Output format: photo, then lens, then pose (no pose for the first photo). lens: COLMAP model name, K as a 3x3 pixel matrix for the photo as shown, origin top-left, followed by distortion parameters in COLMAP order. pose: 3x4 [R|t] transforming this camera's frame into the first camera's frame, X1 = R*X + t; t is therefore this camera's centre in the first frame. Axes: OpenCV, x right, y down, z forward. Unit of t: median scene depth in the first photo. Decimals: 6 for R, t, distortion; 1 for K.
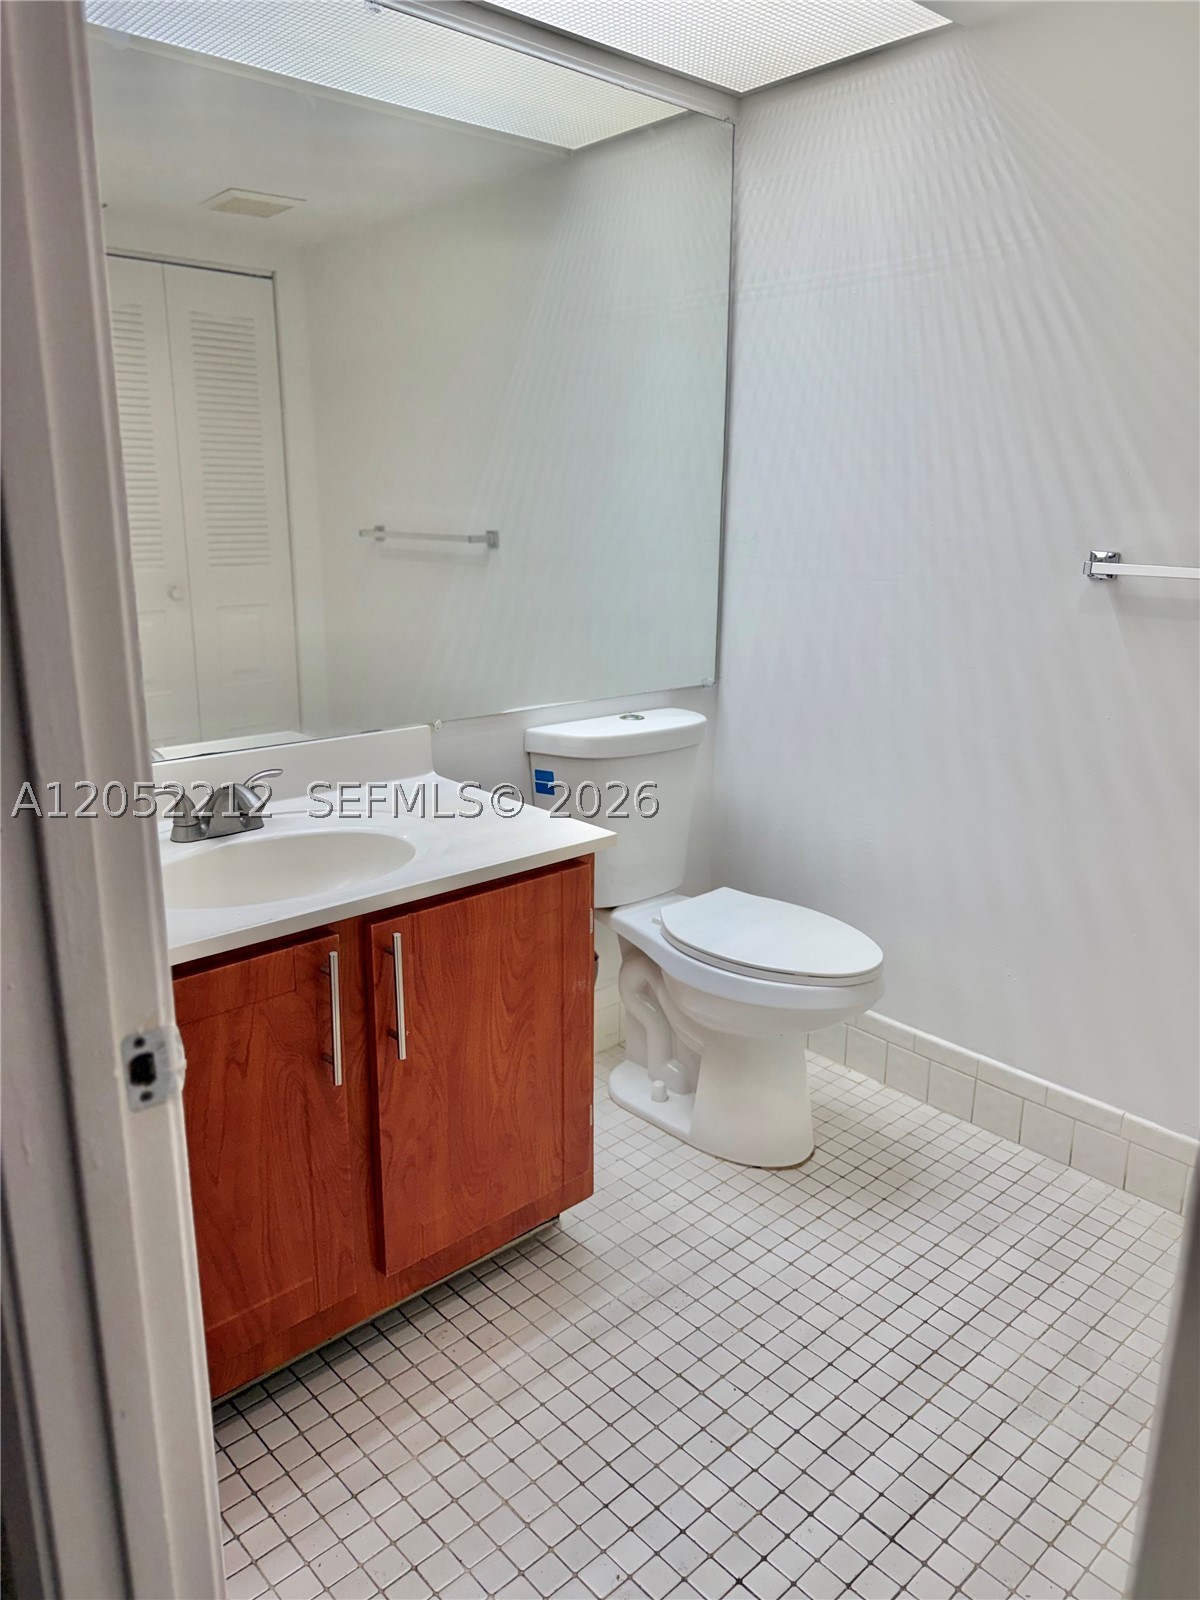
lens RADIAL K [[1140.2, 0, 600.0], [0, 1140.2, 800.0], [0, 0, 1]] dist [0.041246, -0.048001]
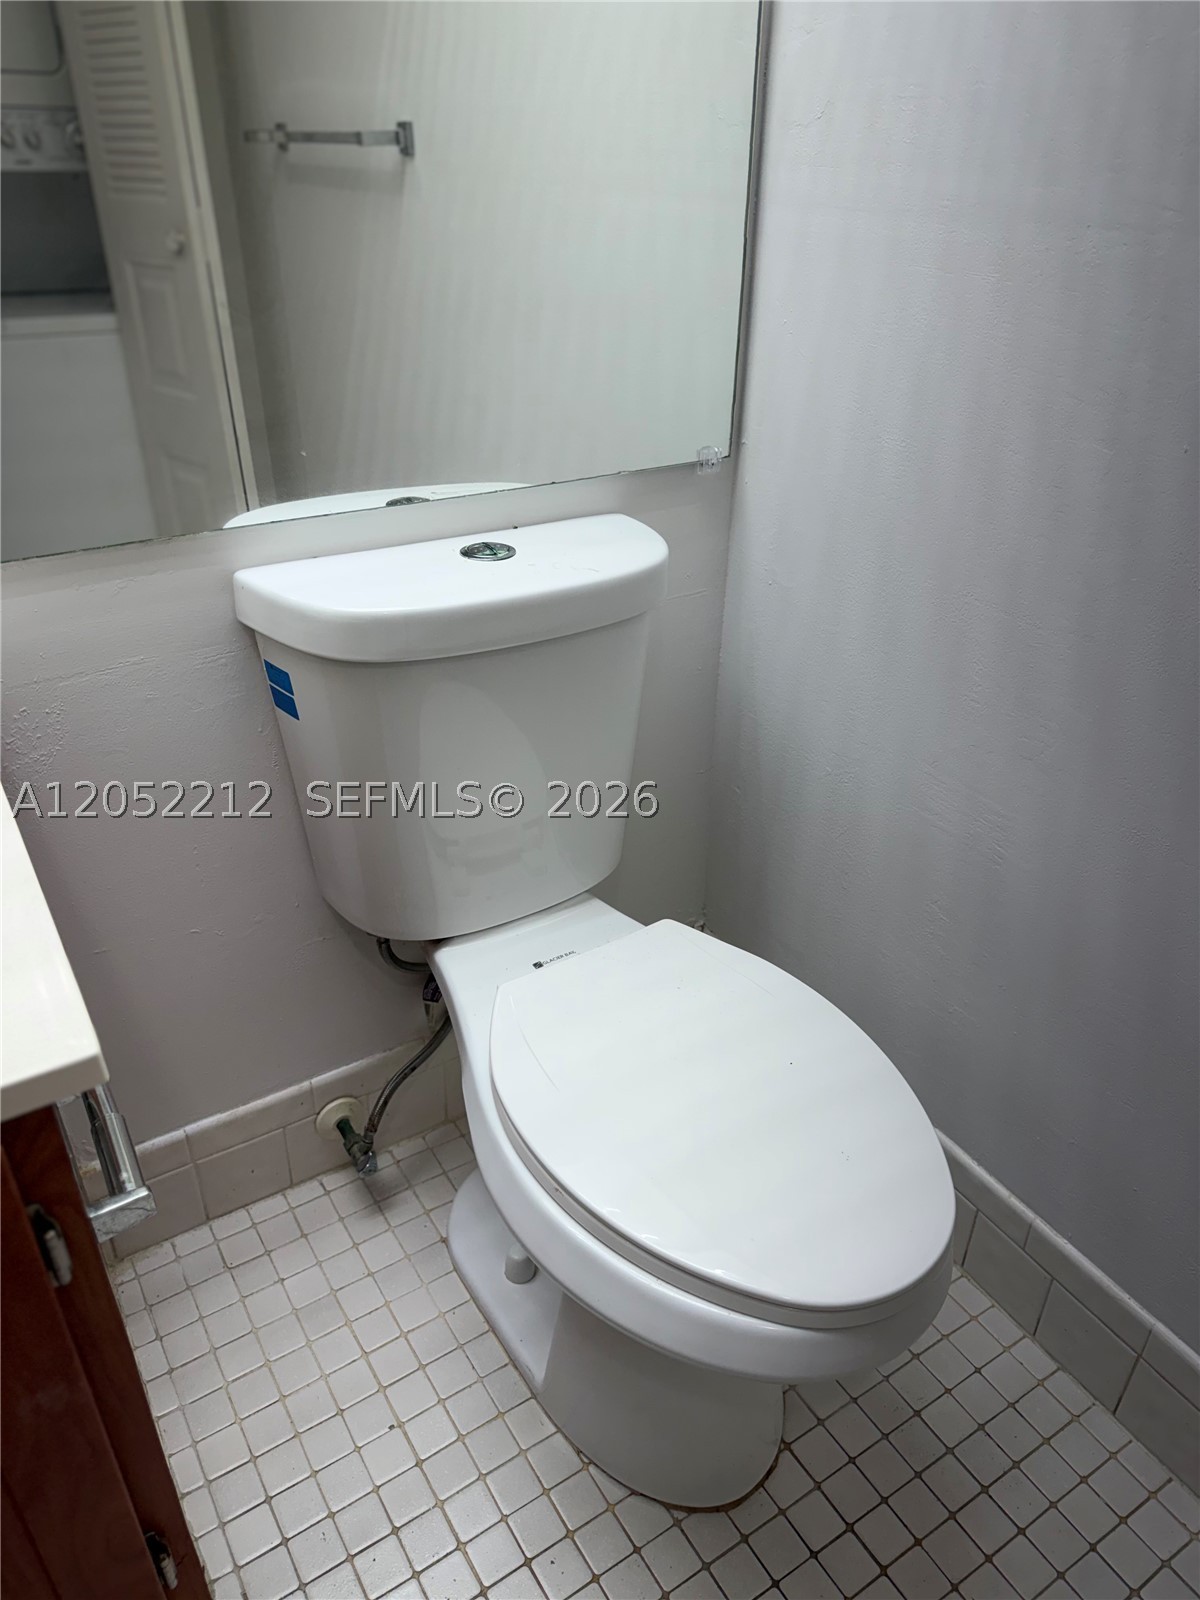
lens RADIAL K [[1102.5, 0, 600.0], [0, 1102.5, 800.0], [0, 0, 1]] dist [0.093124, -0.132541]
pose [[0.983646, 0.092915, -0.154299, 0.150712], [-0.047058, 0.959489, 0.277789, -0.102459], [0.173859, -0.265985, 0.948169, 0.561313]]
